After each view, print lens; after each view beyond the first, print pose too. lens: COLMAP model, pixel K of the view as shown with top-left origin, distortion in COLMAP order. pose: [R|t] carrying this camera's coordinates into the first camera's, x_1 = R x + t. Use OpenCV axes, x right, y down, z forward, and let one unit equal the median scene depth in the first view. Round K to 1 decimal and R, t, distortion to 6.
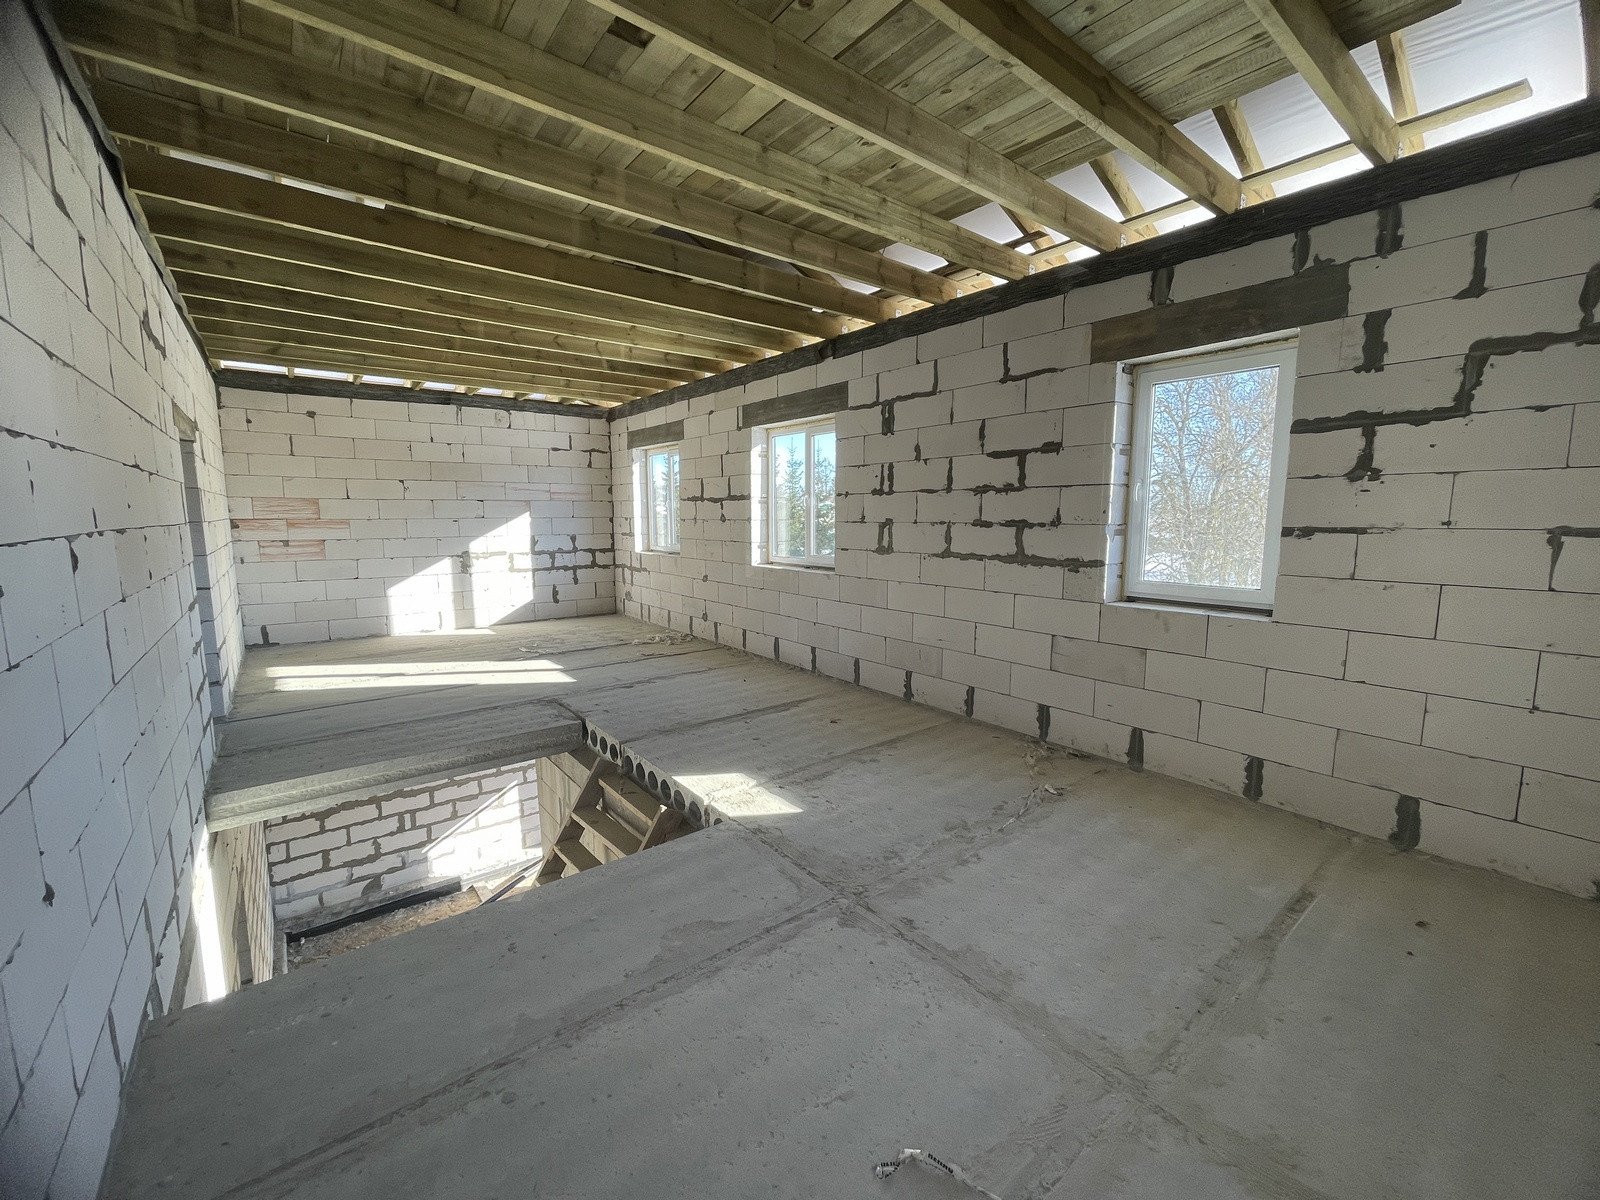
lens RADIAL K [[644.8, 0, 803.5], [0, 644.8, 601.3], [0, 0, 1]] dist [0.003821, 0.000025]
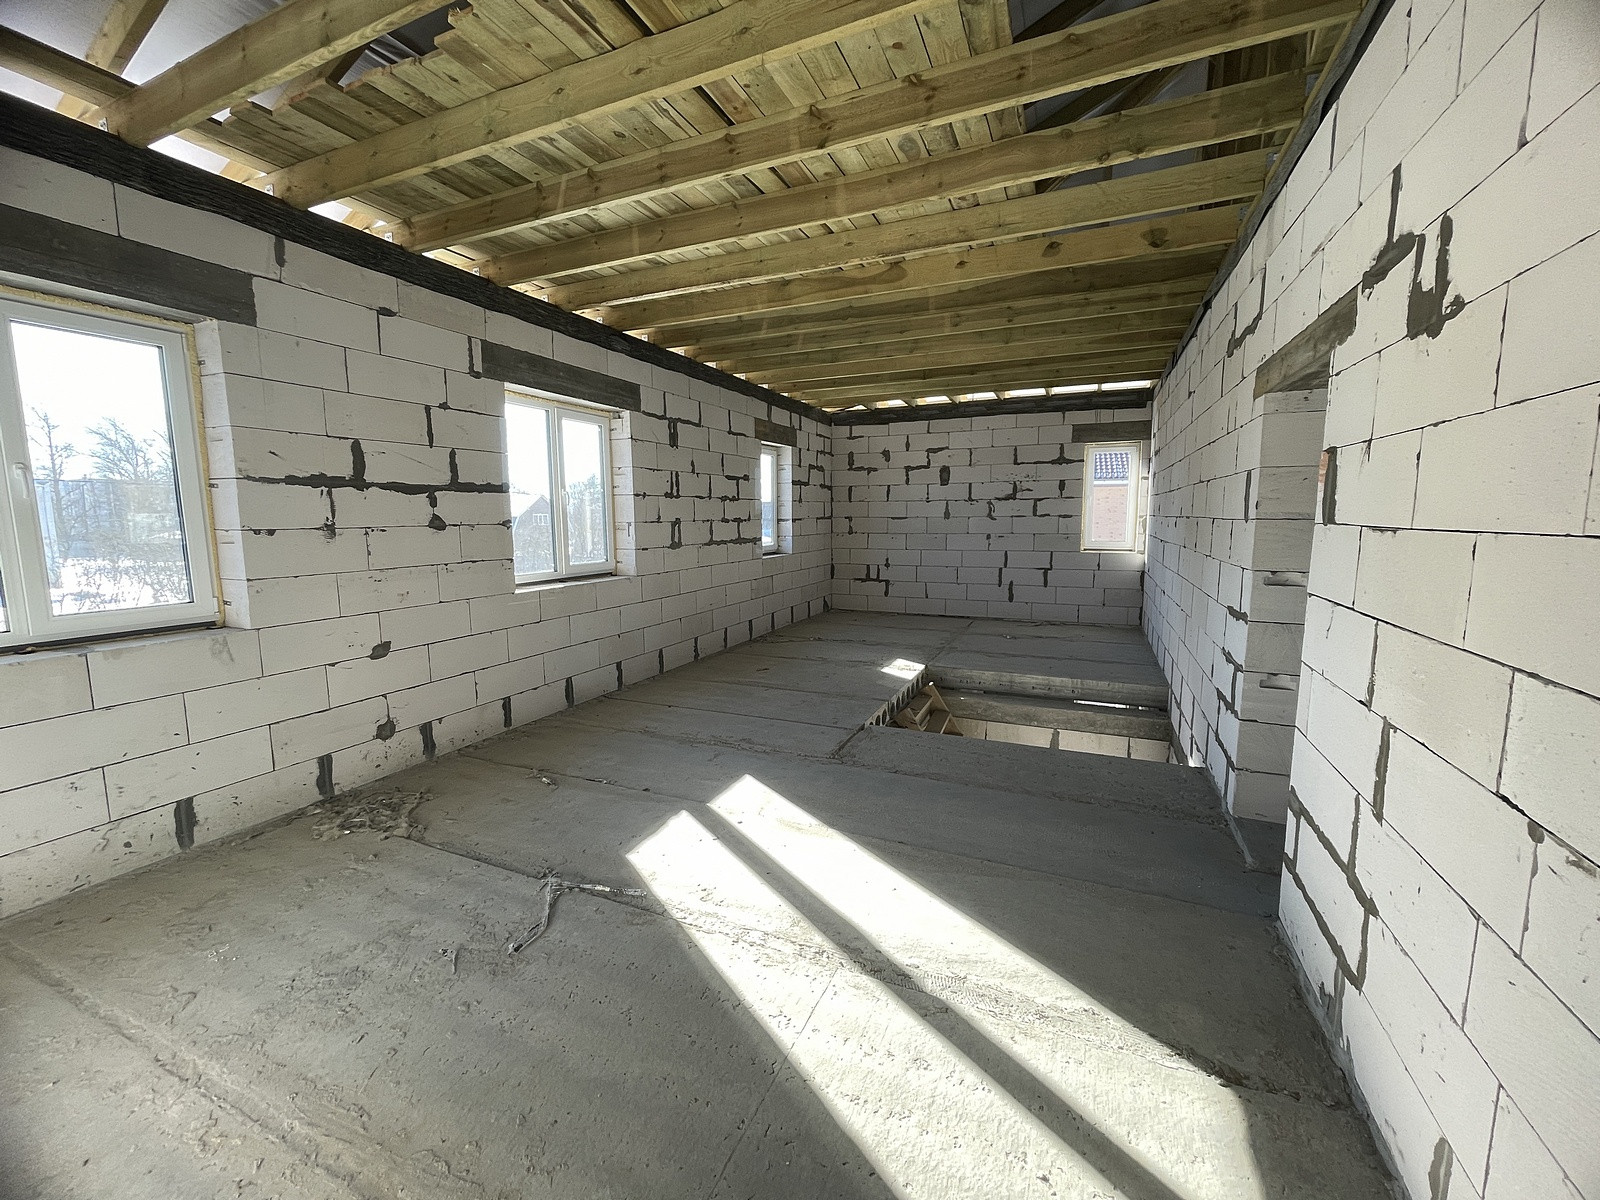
lens RADIAL K [[644.8, 0, 805.8], [0, 644.8, 594.9], [0, 0, 1]] dist [0.003821, 0.000025]
pose [[-0.467752, -0.110291, 0.876952, -1.113304], [0.120111, 0.975048, 0.186693, -0.197534], [-0.875661, 0.192658, -0.442834, 1.445752]]
